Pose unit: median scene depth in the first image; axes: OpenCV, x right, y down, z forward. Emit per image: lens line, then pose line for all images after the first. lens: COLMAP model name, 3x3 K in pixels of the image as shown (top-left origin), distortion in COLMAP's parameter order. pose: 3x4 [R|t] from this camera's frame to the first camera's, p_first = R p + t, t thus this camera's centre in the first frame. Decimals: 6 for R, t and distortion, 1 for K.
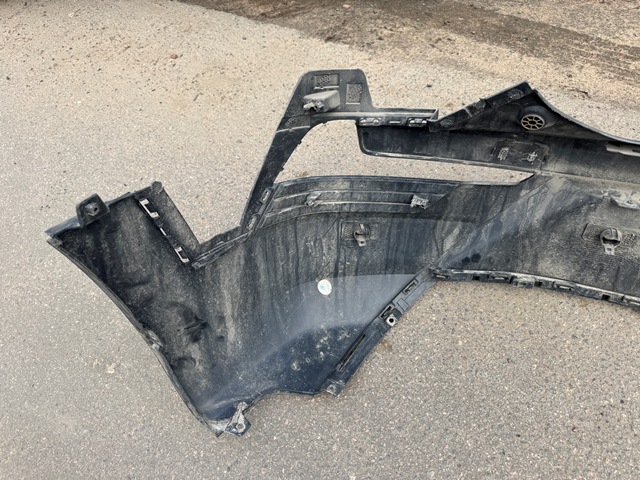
lens RADIAL K [[459.6, 0, 320.0], [0, 459.6, 240.0], [0, 0, 1]] dist [0.022512, -0.040435]
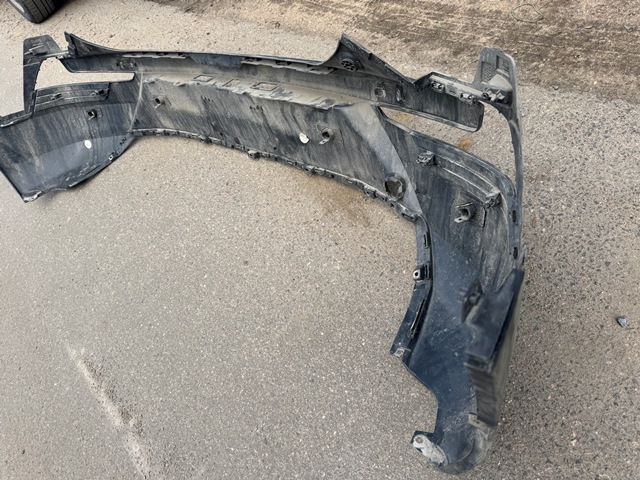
lens RADIAL K [[457.6, 0, 317.7], [0, 457.6, 248.8], [0, 0, 1]] dist [0.018864, -0.036622]
pose [[0.953151, 0.007669, -0.302399, 1.794334], [0.021200, 0.995527, 0.092069, 0.447751], [0.301752, -0.094167, 0.948724, -0.749315]]
